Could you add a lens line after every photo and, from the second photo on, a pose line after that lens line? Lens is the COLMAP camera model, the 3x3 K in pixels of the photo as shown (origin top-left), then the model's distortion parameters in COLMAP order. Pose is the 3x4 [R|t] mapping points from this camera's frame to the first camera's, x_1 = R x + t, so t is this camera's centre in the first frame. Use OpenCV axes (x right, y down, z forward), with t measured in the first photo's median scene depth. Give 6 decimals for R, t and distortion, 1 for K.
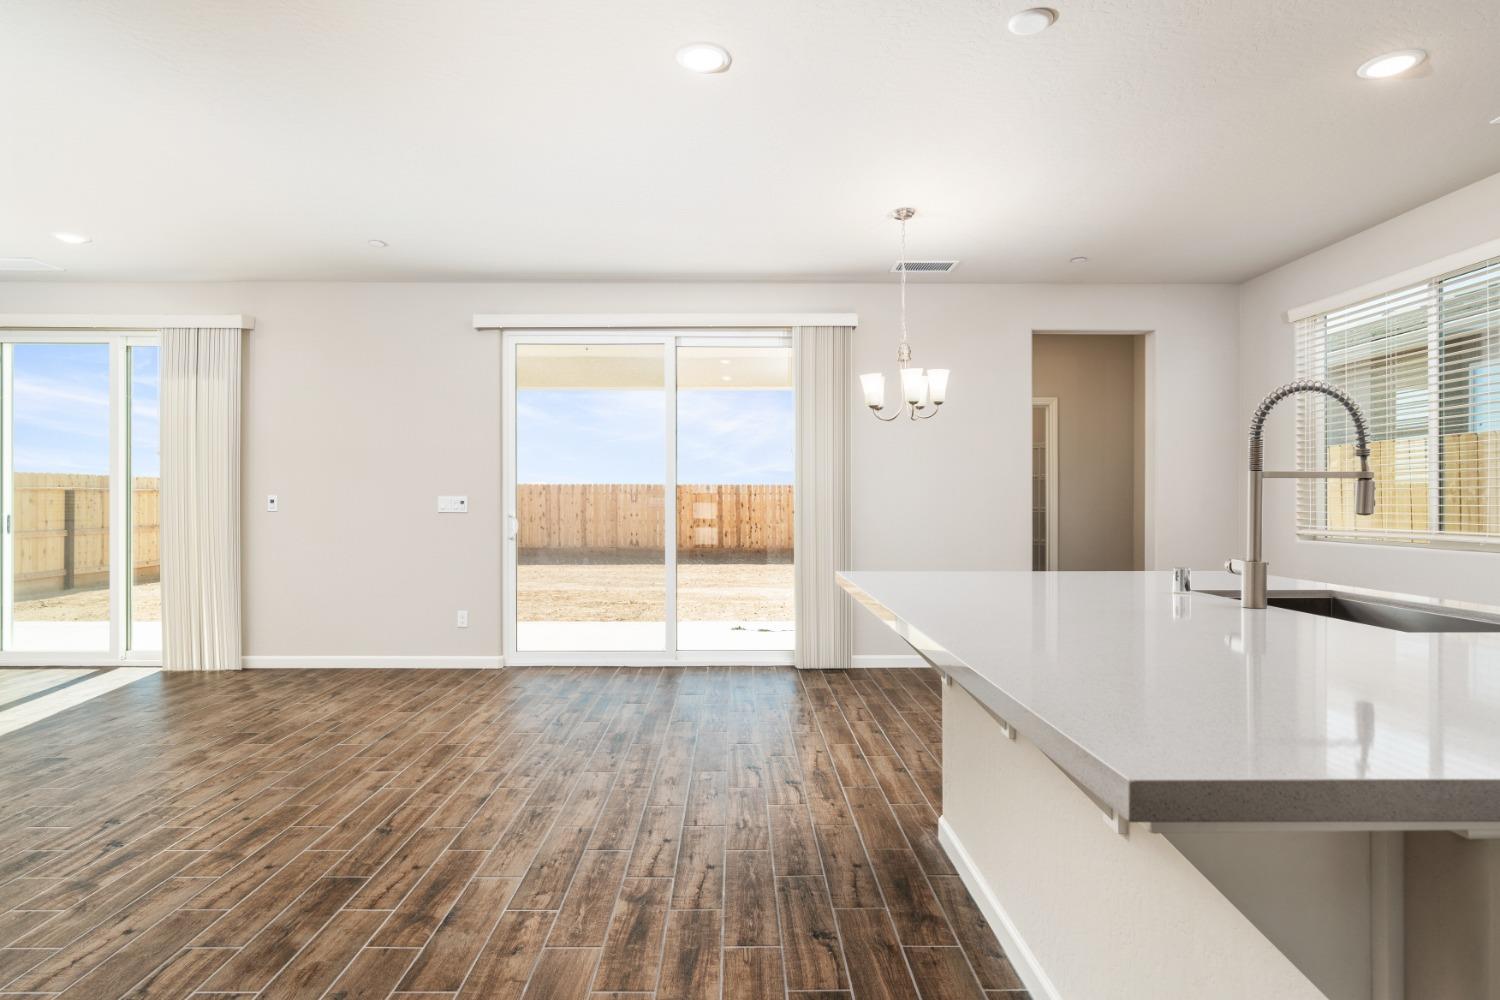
lens RADIAL K [[822.5, 0, 747.7], [0, 822.5, 504.3], [0, 0, 1]] dist [-0.005941, 0.004054]
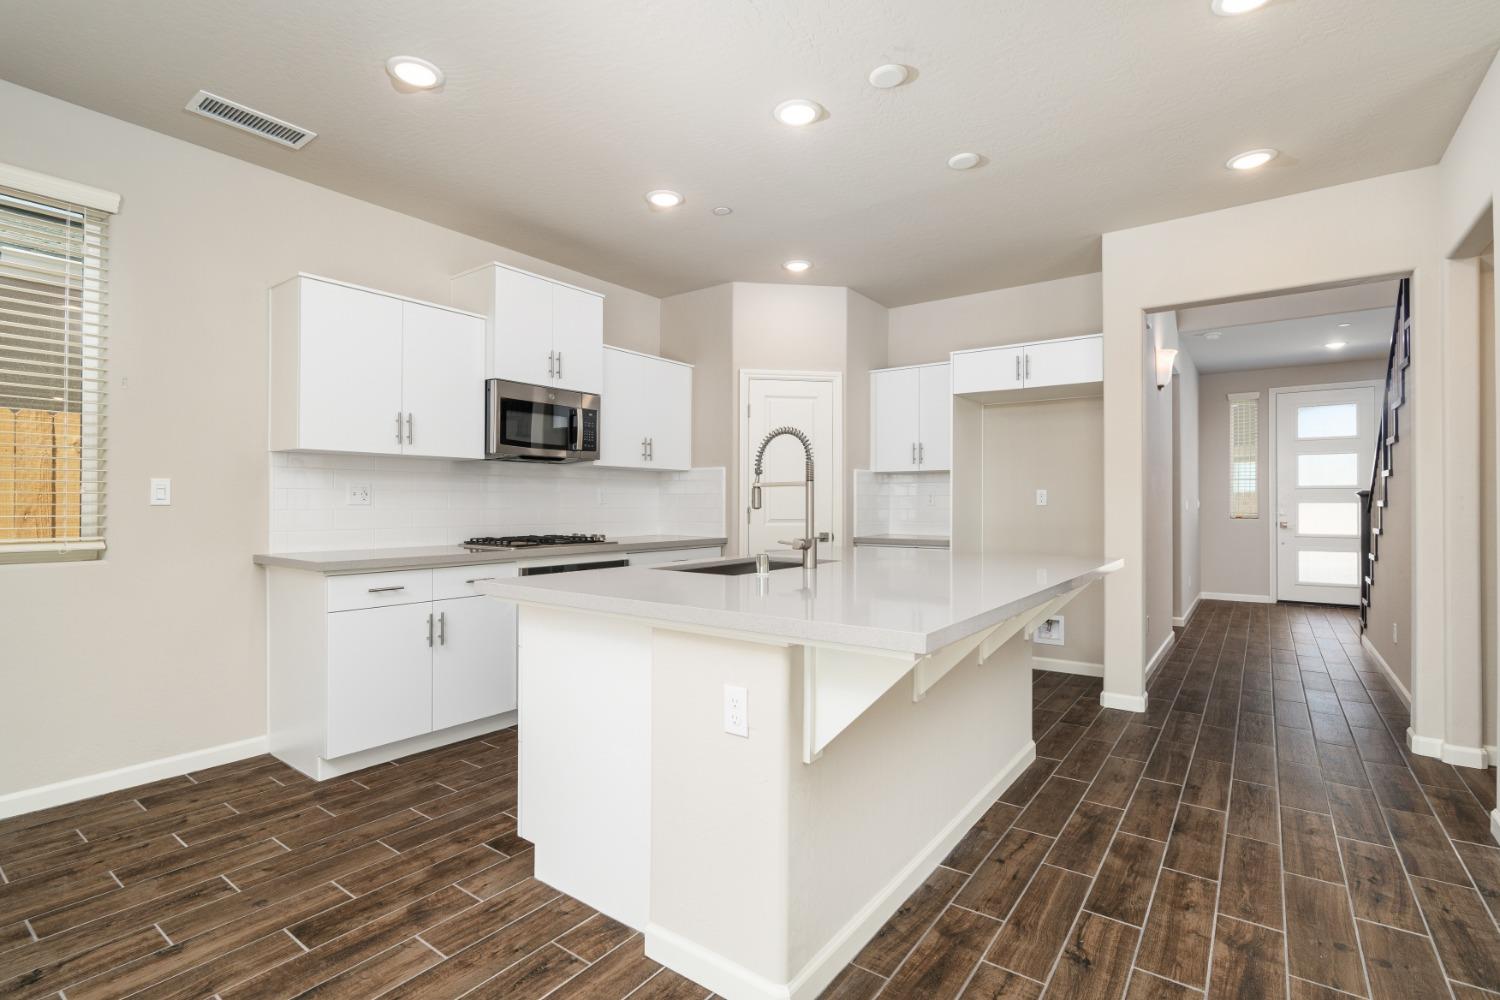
lens RADIAL K [[697.1, 0, 740.7], [0, 697.1, 498.3], [0, 0, 1]] dist [-0.011831, 0.004356]
pose [[-0.791681, 0.004788, 0.610916, -0.074951], [-0.001457, 0.999952, -0.009725, 0.000225], [-0.610933, -0.008590, -0.791636, 1.550717]]
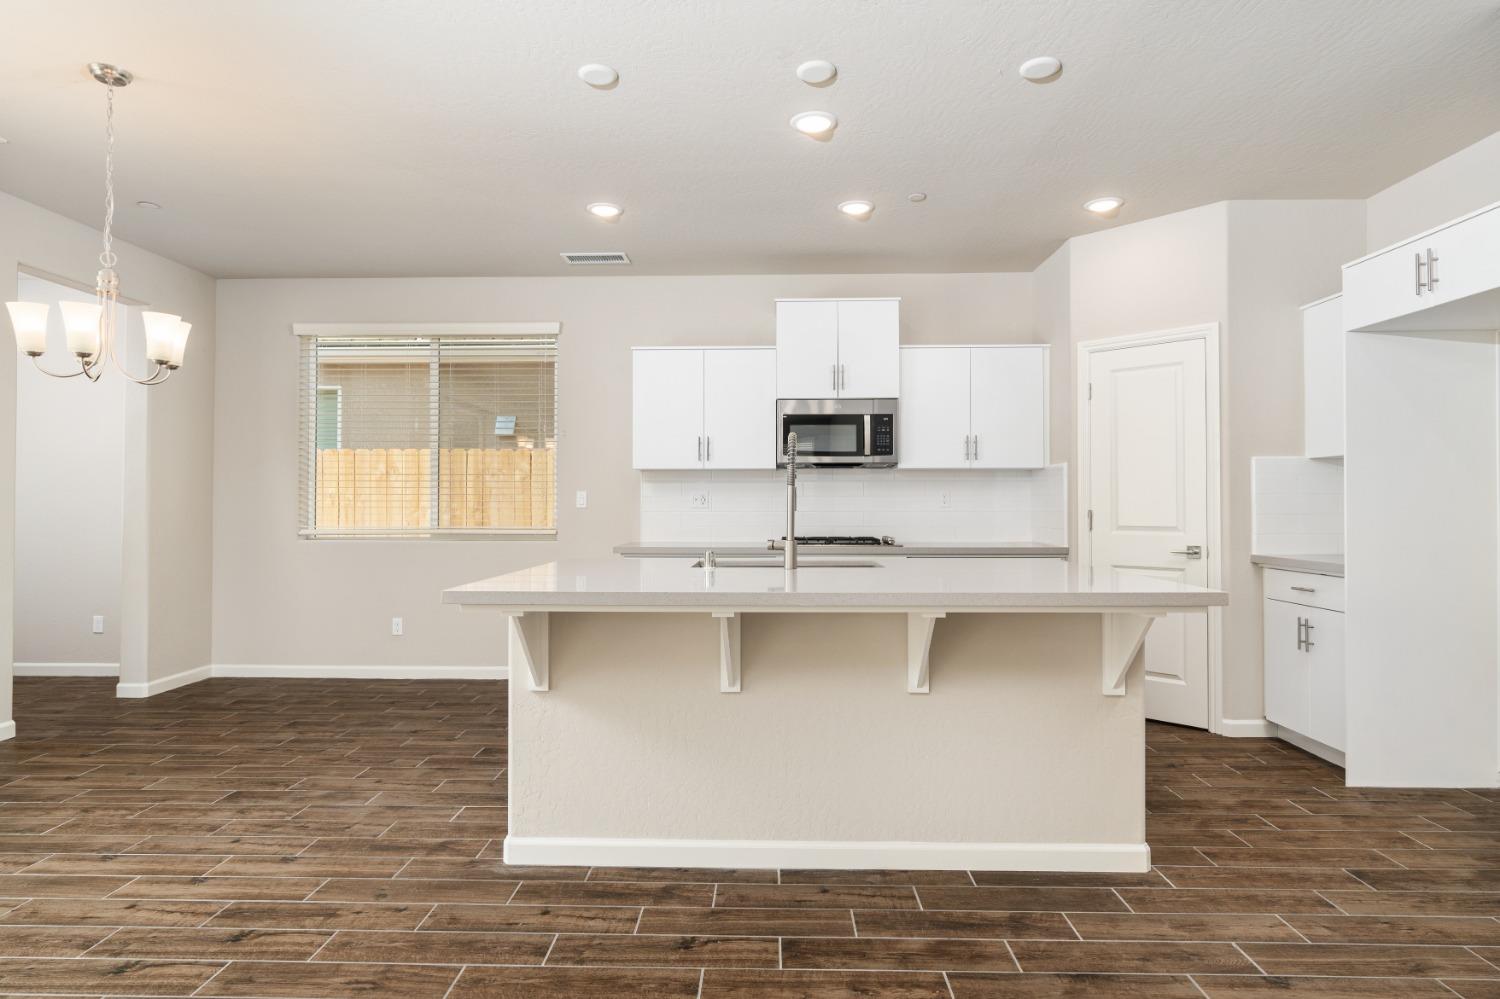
lens RADIAL K [[822.5, 0, 757.4], [0, 822.5, 495.2], [0, 0, 1]] dist [-0.005941, 0.004054]
pose [[0.034678, 0.013589, 0.999306, -0.747535], [-0.001282, 0.999907, -0.013553, -0.003013], [-0.999398, -0.000811, 0.034692, 0.727578]]
